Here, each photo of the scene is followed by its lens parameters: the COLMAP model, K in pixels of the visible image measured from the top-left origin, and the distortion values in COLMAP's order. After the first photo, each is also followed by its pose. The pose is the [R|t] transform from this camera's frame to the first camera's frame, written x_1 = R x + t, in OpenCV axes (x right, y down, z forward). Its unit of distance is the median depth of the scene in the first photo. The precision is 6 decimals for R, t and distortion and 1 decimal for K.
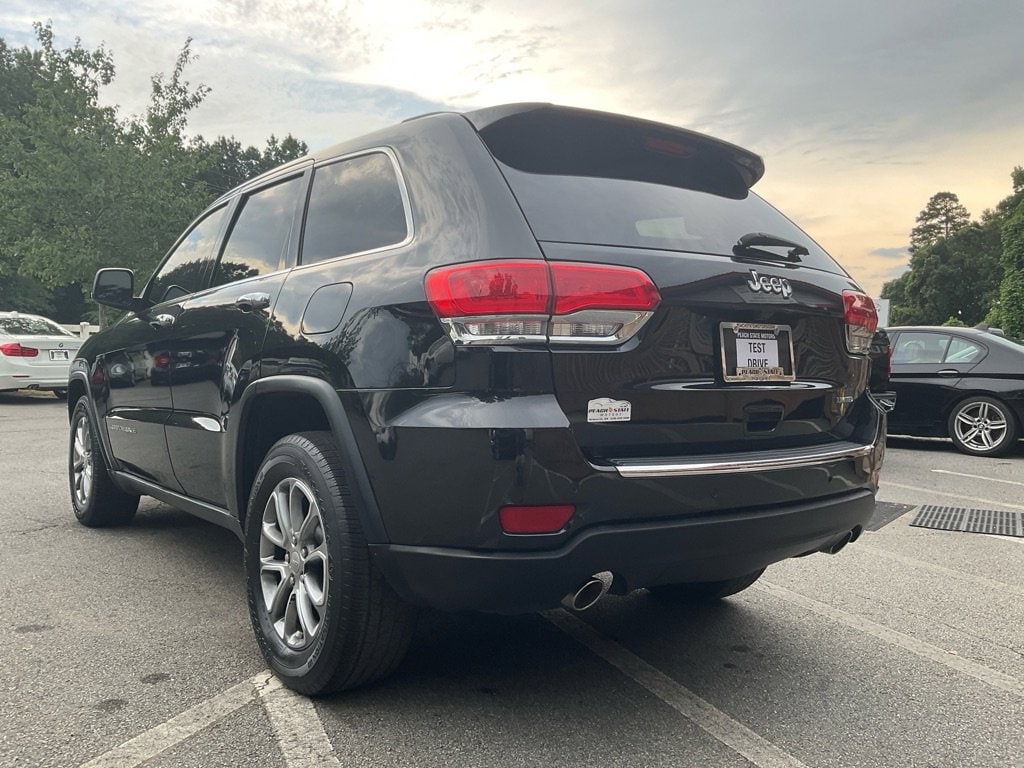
lens RADIAL K [[854.7, 0, 508.4], [0, 854.7, 385.0], [0, 0, 1]] dist [-0.004447, -0.008651]
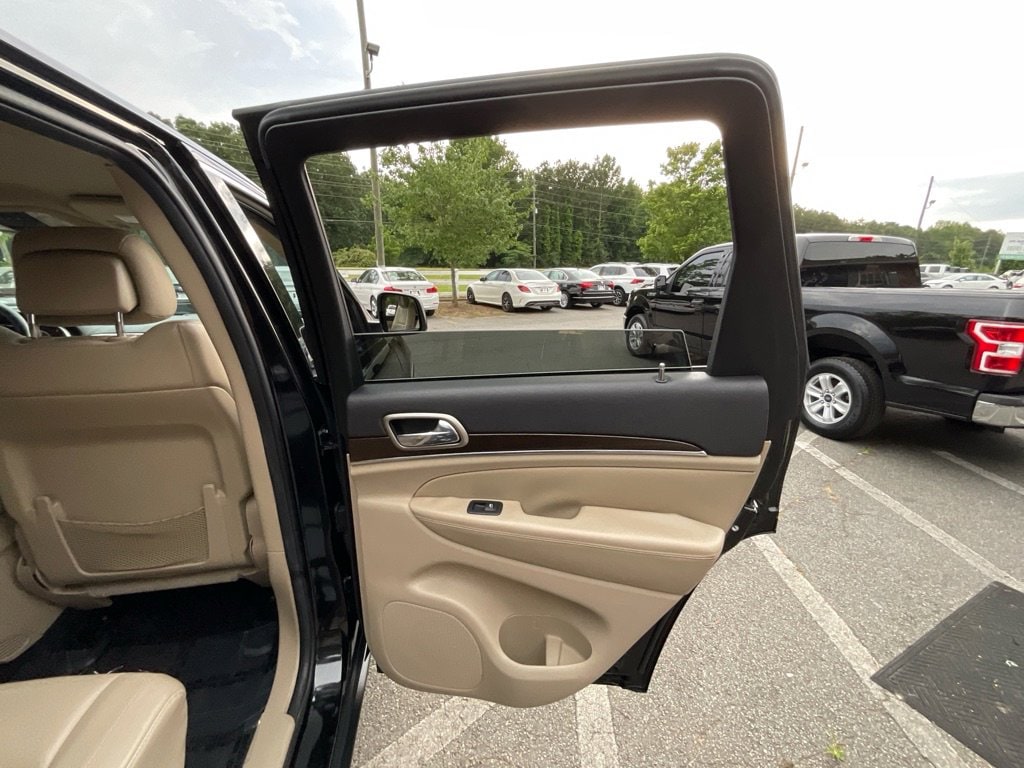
lens RADIAL K [[418.8, 0, 508.6], [0, 418.8, 384.1], [0, 0, 1]] dist [0.001801, 0.000488]
pose [[0.892198, 0.106238, -0.438972, 0.180141], [-0.008349, 0.975654, 0.219154, -0.123316], [0.451567, -0.191864, 0.871364, 0.825456]]
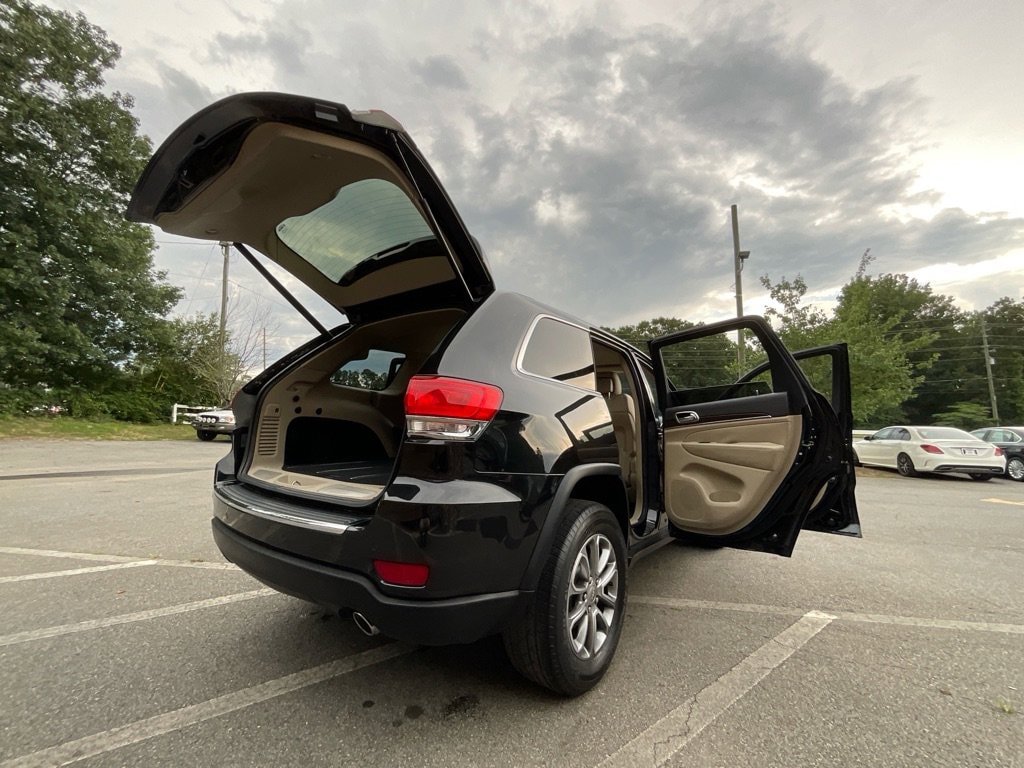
lens RADIAL K [[415.1, 0, 511.5], [0, 415.1, 388.0], [0, 0, 1]] dist [-0.001643, -0.000068]
pose [[0.284886, -0.105928, -0.952691, 0.531984], [-0.061342, 0.989823, -0.128400, -0.024203], [0.956597, 0.095020, 0.275489, 0.581667]]
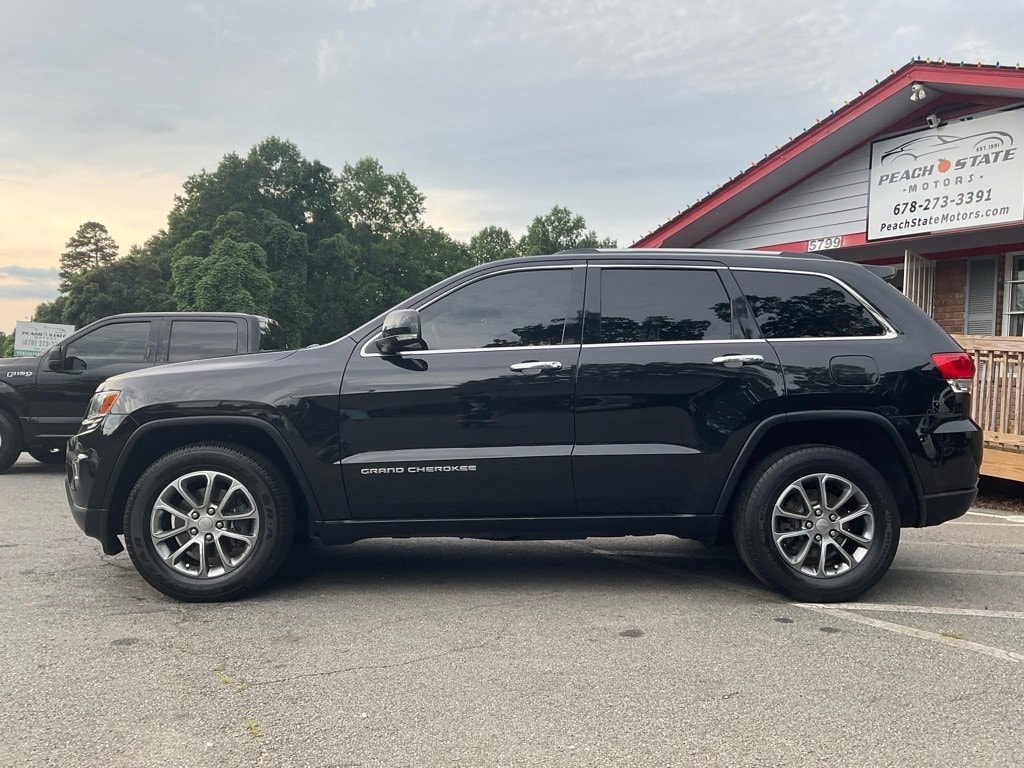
lens RADIAL K [[854.7, 0, 508.4], [0, 854.7, 385.0], [0, 0, 1]] dist [-0.004447, -0.008651]
pose [[0.574670, -0.001450, 0.818384, -1.021665], [0.025861, 0.999531, -0.016389, -0.025972], [-0.817976, 0.030582, 0.574438, 0.289903]]
